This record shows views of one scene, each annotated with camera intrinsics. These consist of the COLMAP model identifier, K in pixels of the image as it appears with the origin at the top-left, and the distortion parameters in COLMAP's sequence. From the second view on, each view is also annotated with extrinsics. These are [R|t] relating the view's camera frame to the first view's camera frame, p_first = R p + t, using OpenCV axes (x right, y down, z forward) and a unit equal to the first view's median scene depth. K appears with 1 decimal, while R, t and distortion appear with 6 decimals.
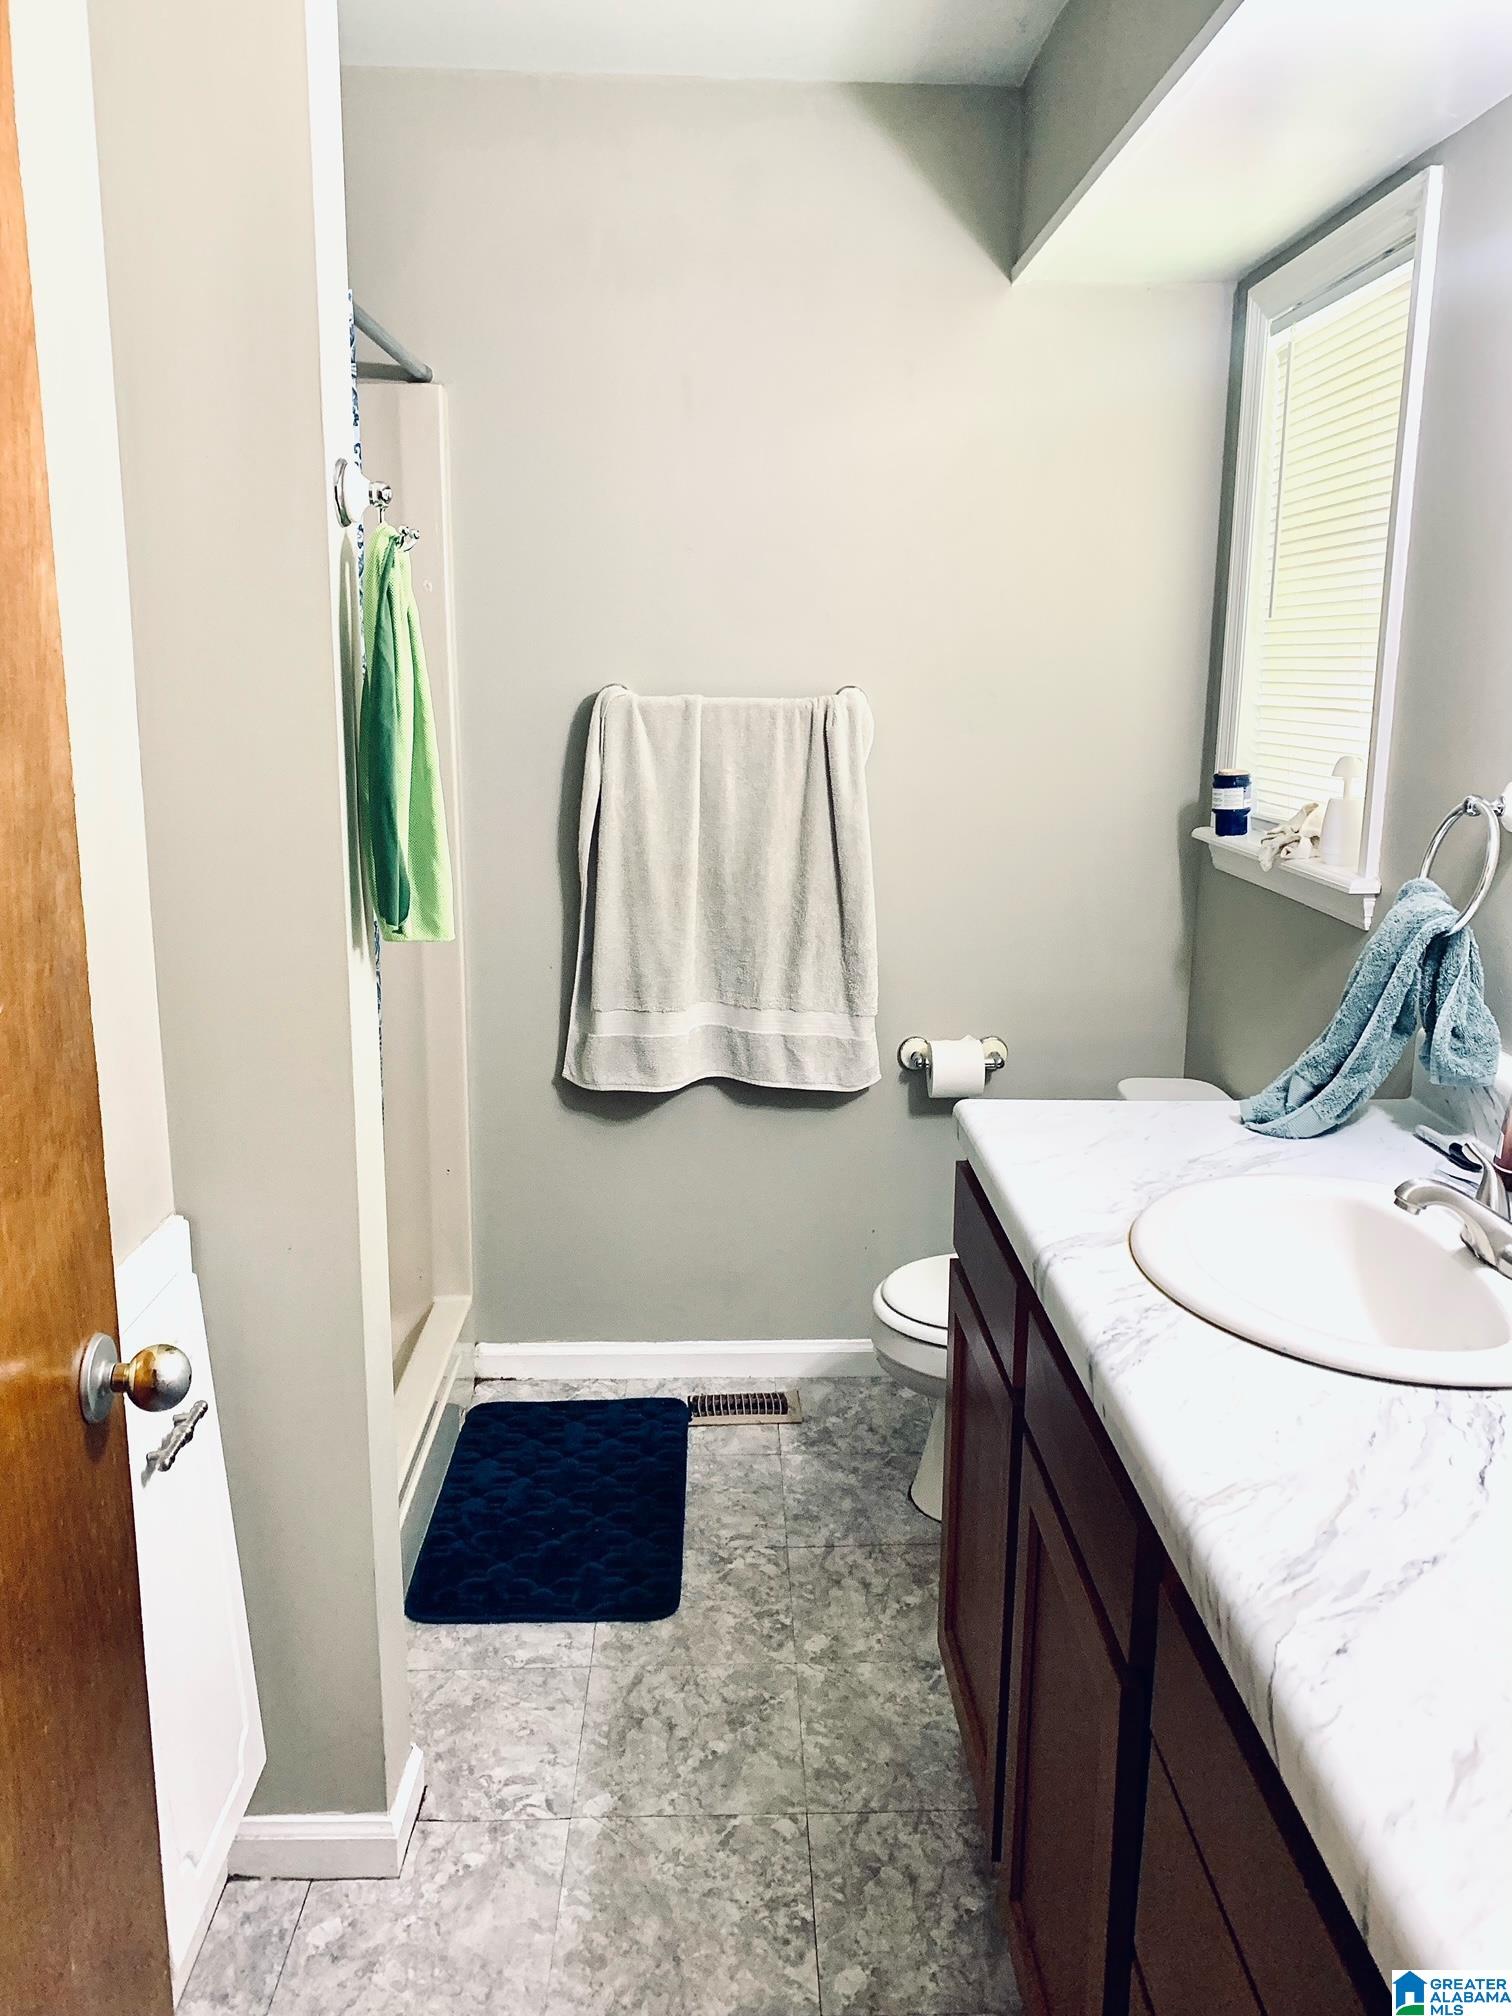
lens RADIAL K [[1532.8, 0, 751.1], [0, 1532.8, 994.9], [0, 0, 1]] dist [0.016794, -0.038453]
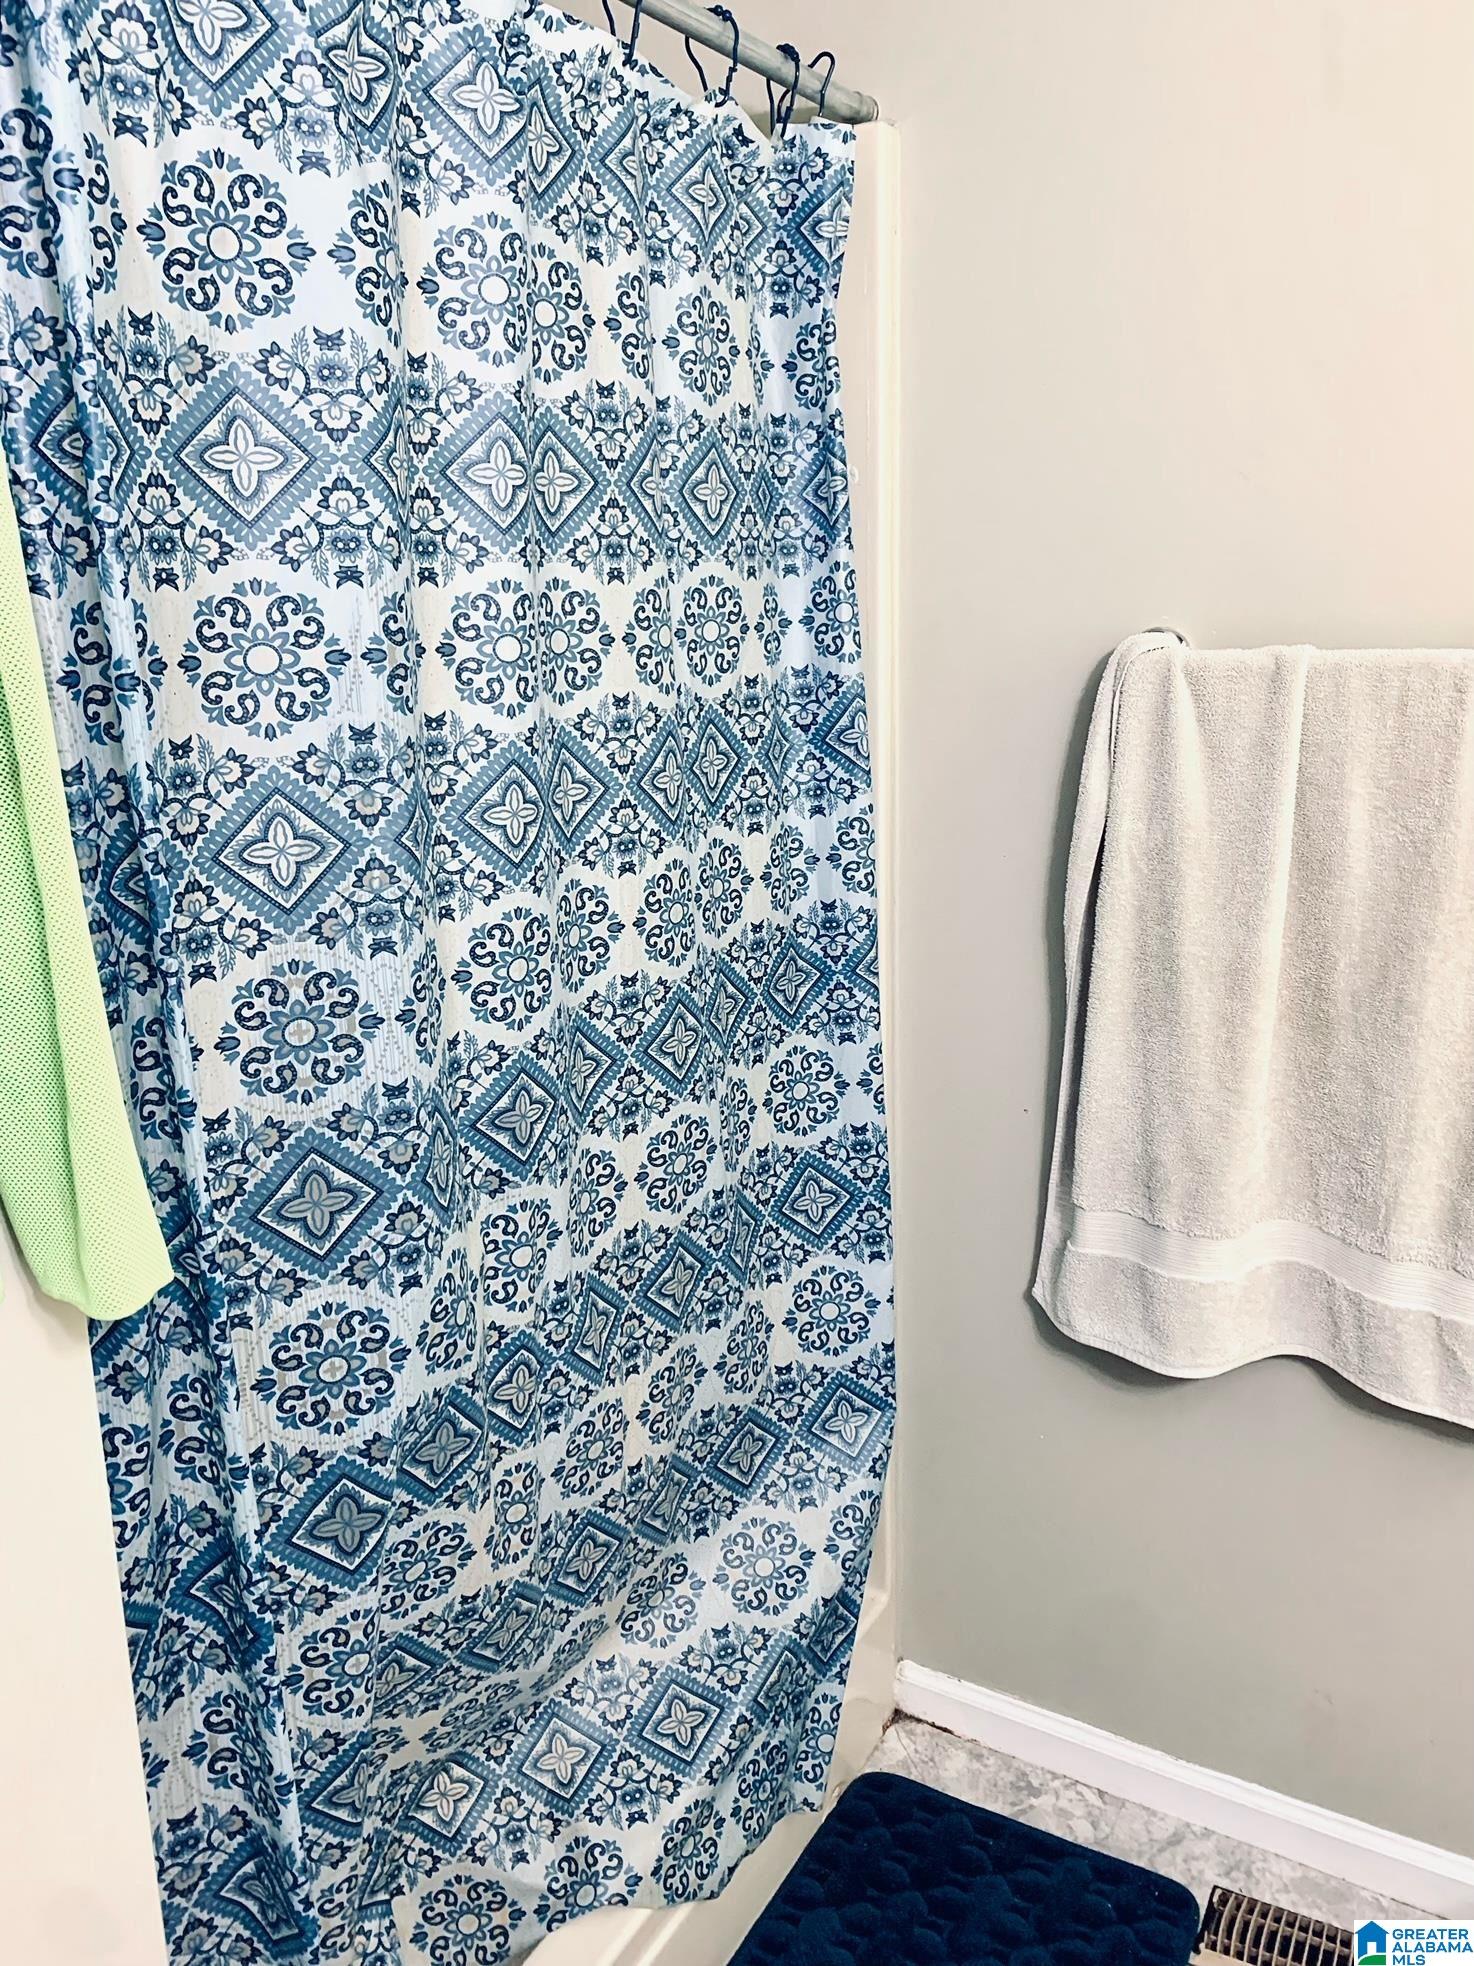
lens RADIAL K [[1494.8, 0, 755.3], [0, 1494.8, 941.5], [0, 0, 1]] dist [0.016794, -0.038453]
pose [[0.848488, 0.084531, -0.522420, 0.091681], [-0.081620, 0.996252, 0.028636, -0.108724], [0.522883, 0.018342, 0.852207, 0.539244]]
